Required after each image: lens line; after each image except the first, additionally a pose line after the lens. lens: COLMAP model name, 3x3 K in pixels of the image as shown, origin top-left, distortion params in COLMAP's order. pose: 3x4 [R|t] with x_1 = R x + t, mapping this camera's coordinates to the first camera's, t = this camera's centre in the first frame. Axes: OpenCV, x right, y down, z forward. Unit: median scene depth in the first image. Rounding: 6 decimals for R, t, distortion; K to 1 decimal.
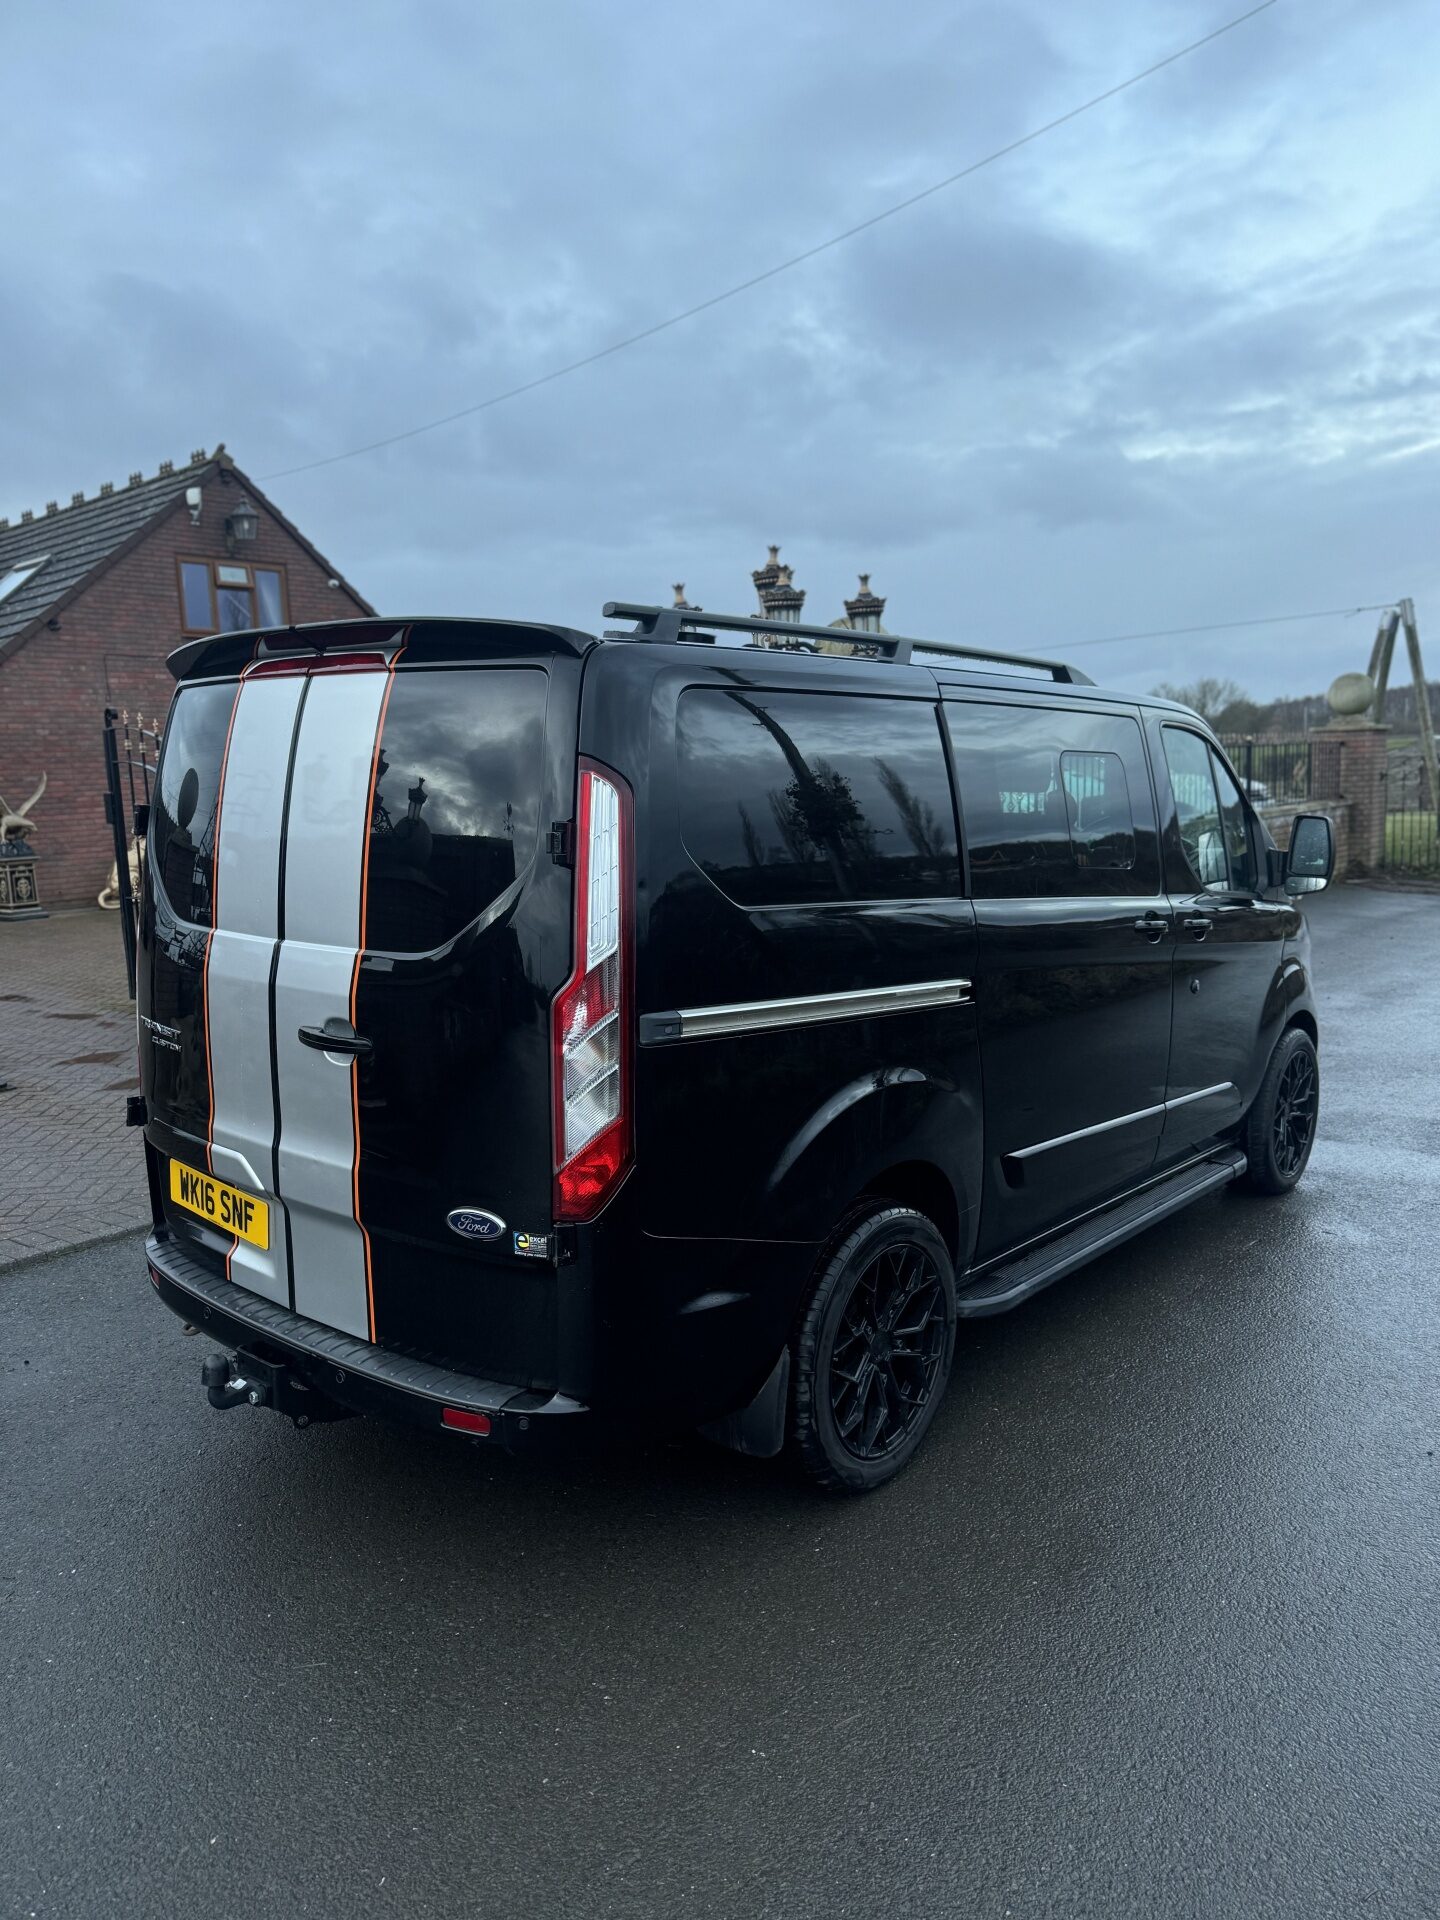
lens RADIAL K [[1455.0, 0, 720.0], [0, 1455.0, 960.0], [0, 0, 1]] dist [-0.001394, 0.003454]
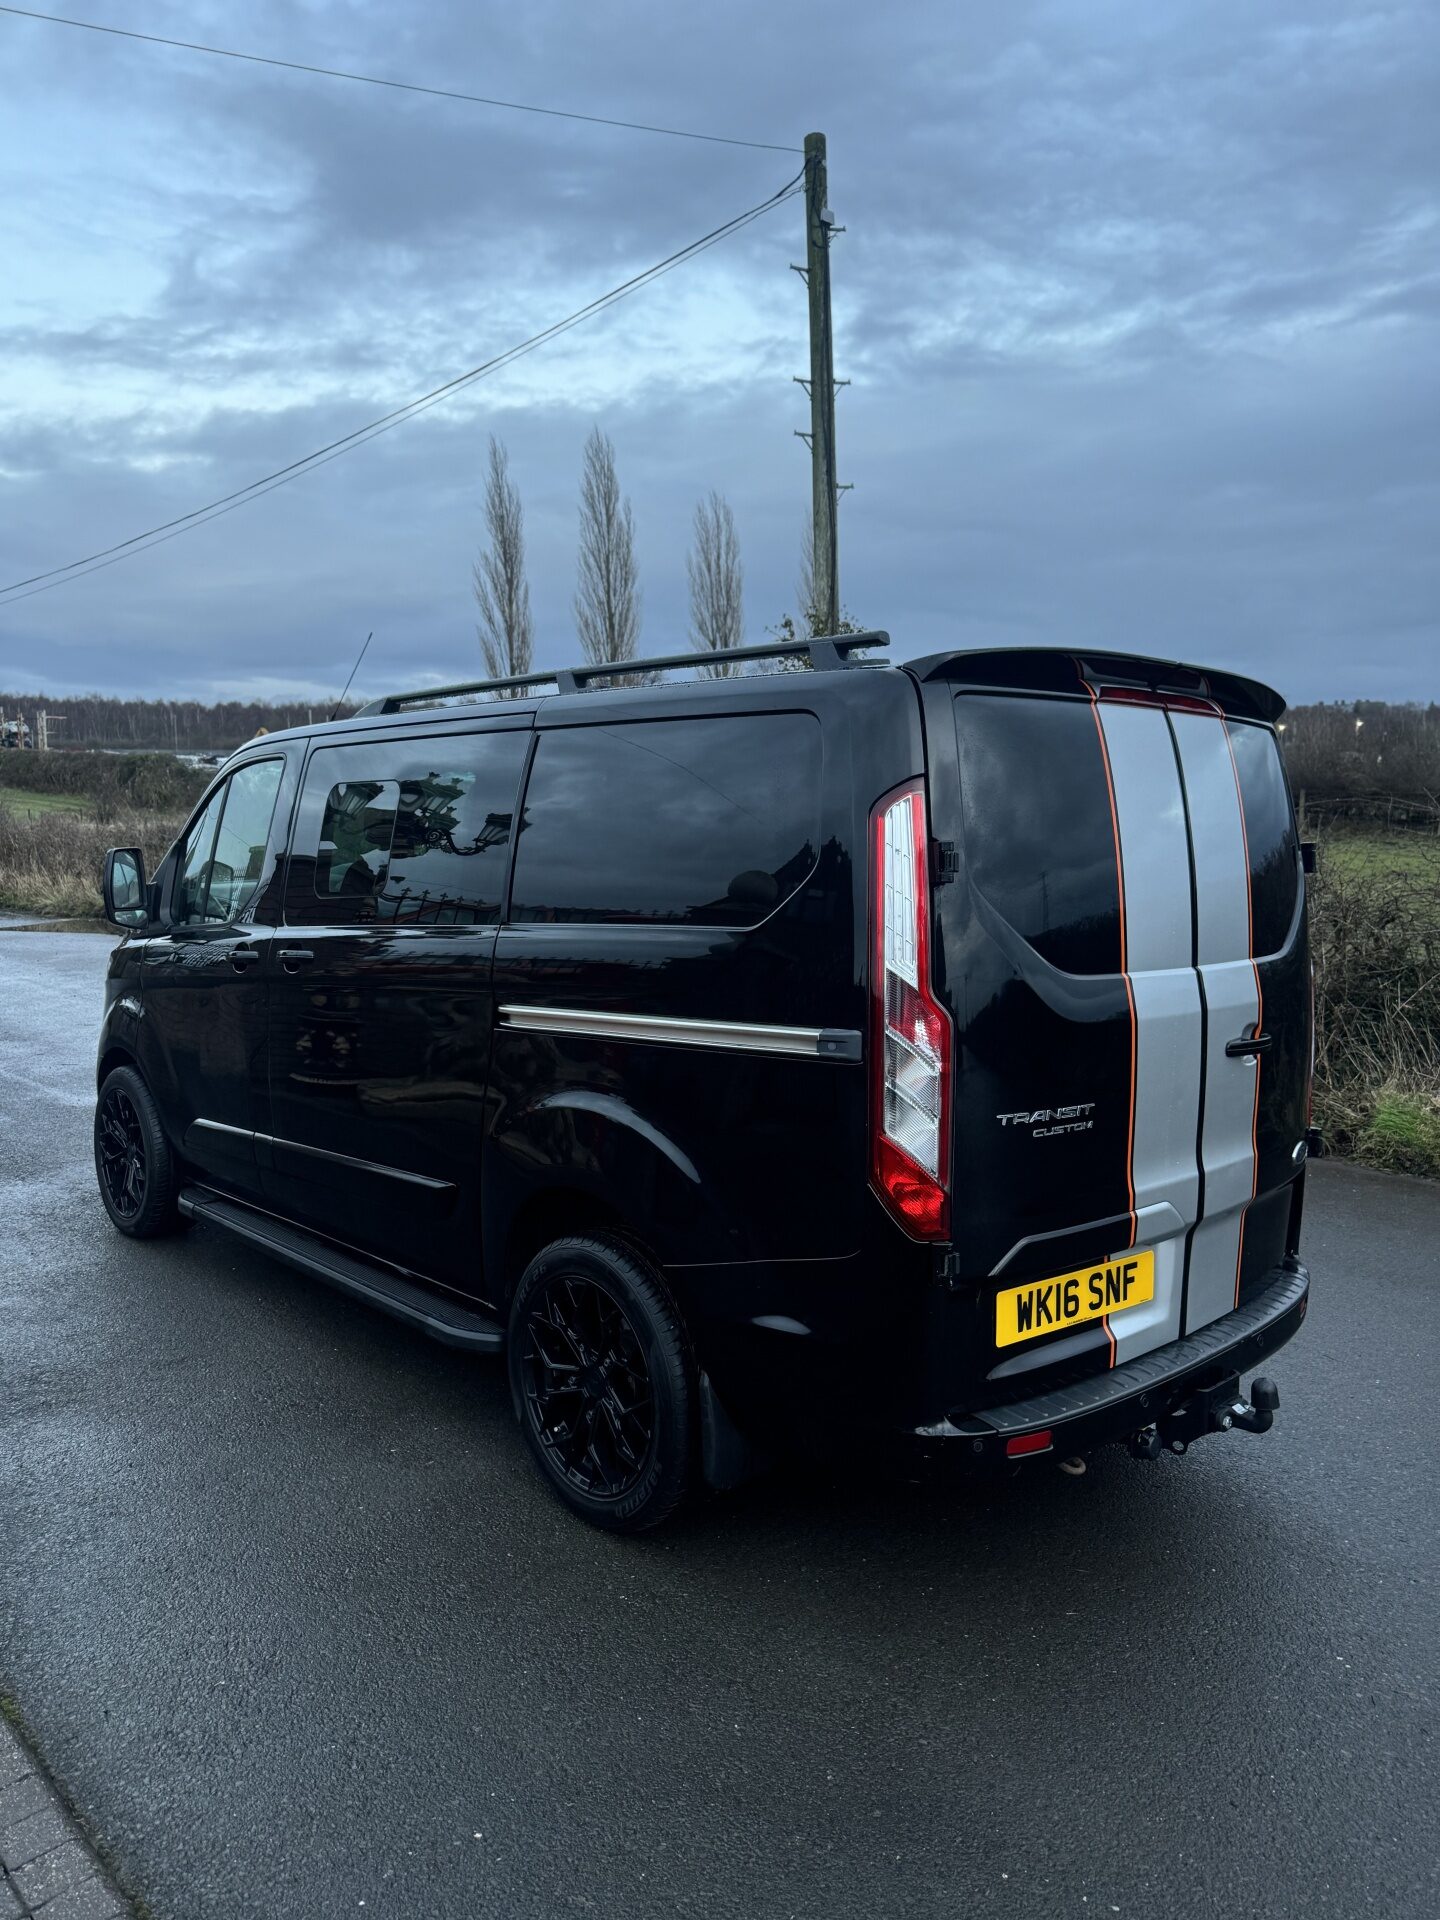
lens RADIAL K [[1402.5, 0, 715.0], [0, 1402.5, 903.5], [0, 0, 1]] dist [0.001309, -0.002439]
pose [[0.118954, -0.054431, 0.991407, -1.141256], [0.116927, 0.992316, 0.040451, -0.118603], [-0.985991, 0.111110, 0.124405, 1.046257]]
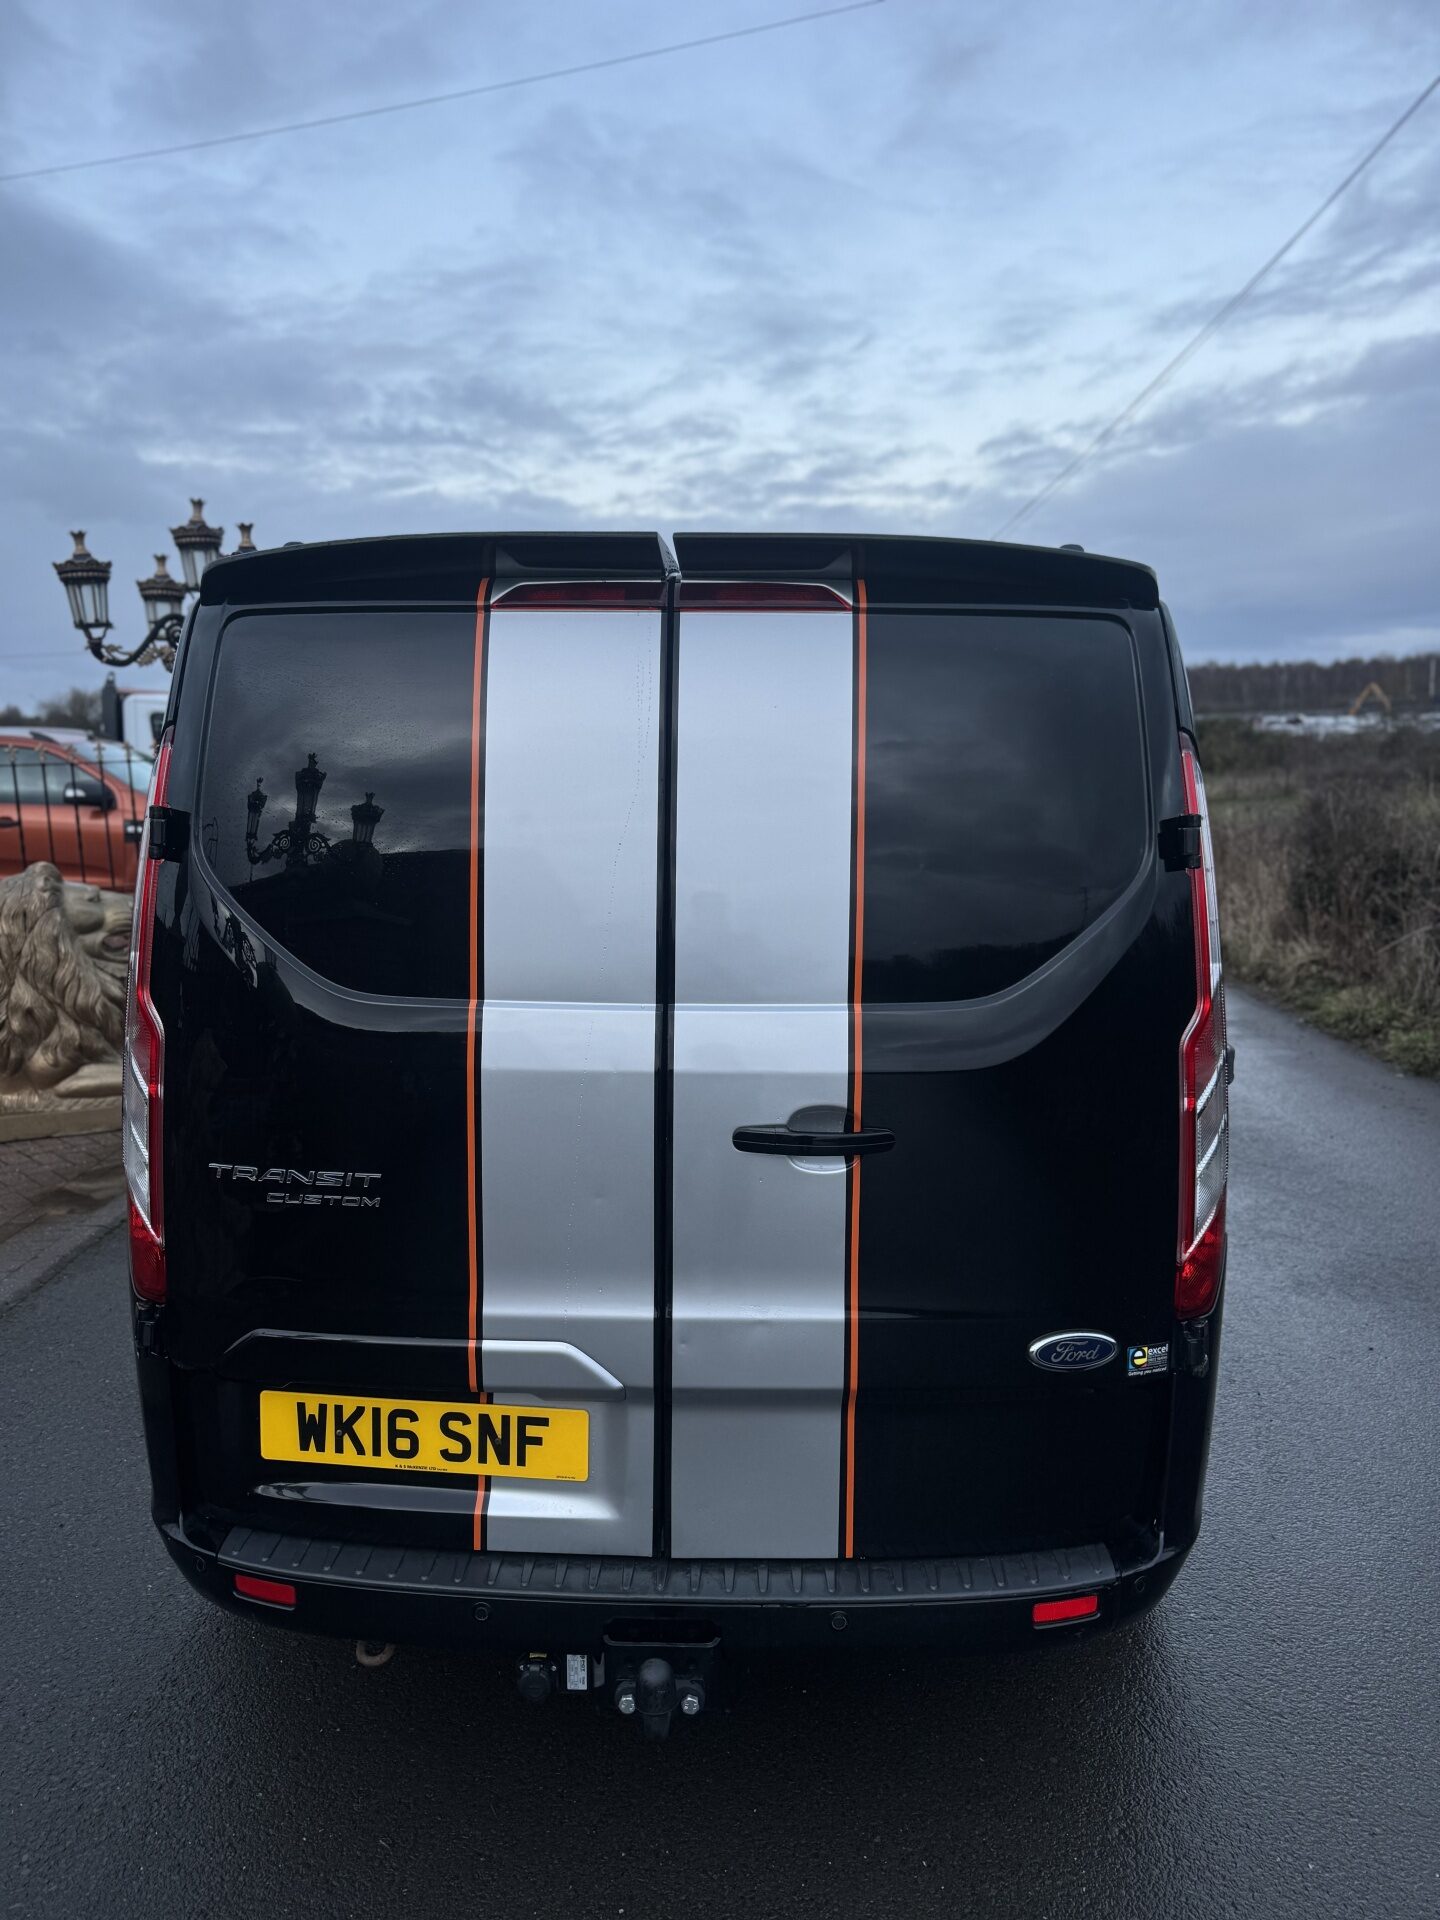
lens RADIAL K [[1399.1, 0, 688.4], [0, 1399.1, 931.0], [0, 0, 1]] dist [0.025478, -0.006768]
pose [[0.776632, -0.064603, 0.626633, -0.601601], [0.077898, 0.996942, 0.006236, -0.043777], [-0.625119, 0.043970, 0.779290, 0.430640]]
